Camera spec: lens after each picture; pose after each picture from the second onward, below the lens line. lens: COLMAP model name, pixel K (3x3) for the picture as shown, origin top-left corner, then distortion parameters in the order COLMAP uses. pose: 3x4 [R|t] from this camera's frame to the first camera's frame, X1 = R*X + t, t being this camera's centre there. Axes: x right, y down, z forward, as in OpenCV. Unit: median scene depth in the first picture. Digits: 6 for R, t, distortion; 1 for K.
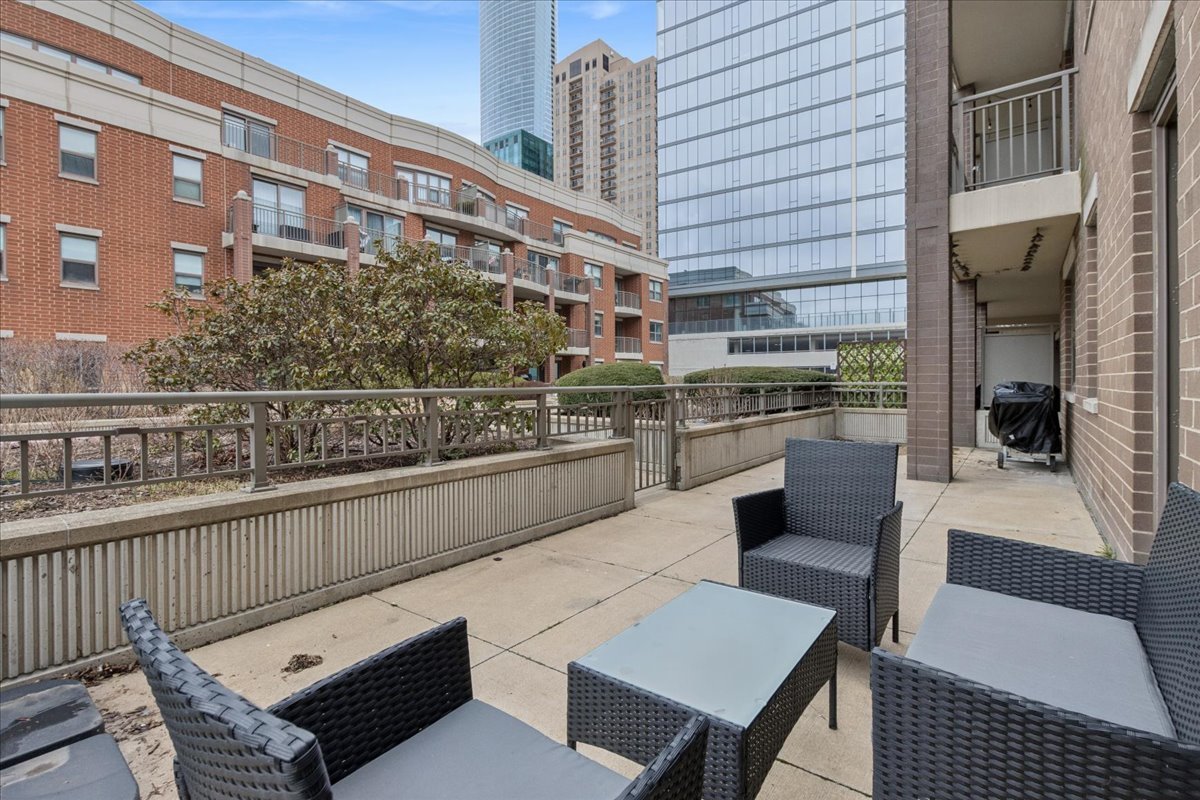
lens RADIAL K [[557.9, 0, 596.8], [0, 557.9, 401.3], [0, 0, 1]] dist [0.019199, -0.007682]
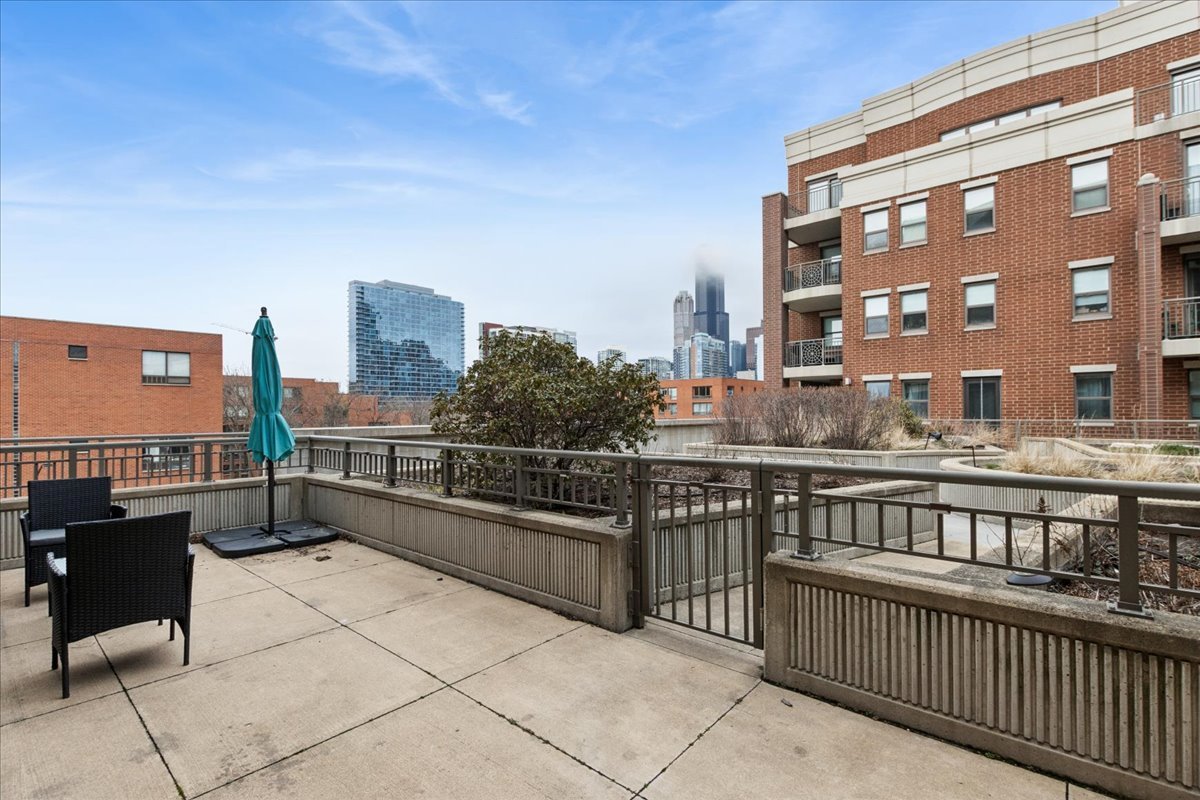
lens RADIAL K [[557.9, 0, 596.8], [0, 557.9, 401.3], [0, 0, 1]] dist [0.019199, -0.007682]
pose [[-0.077673, -0.009156, -0.996937, 0.242504], [-0.029909, 0.999529, -0.006849, -0.027608], [0.996530, 0.029285, -0.077911, 0.329368]]
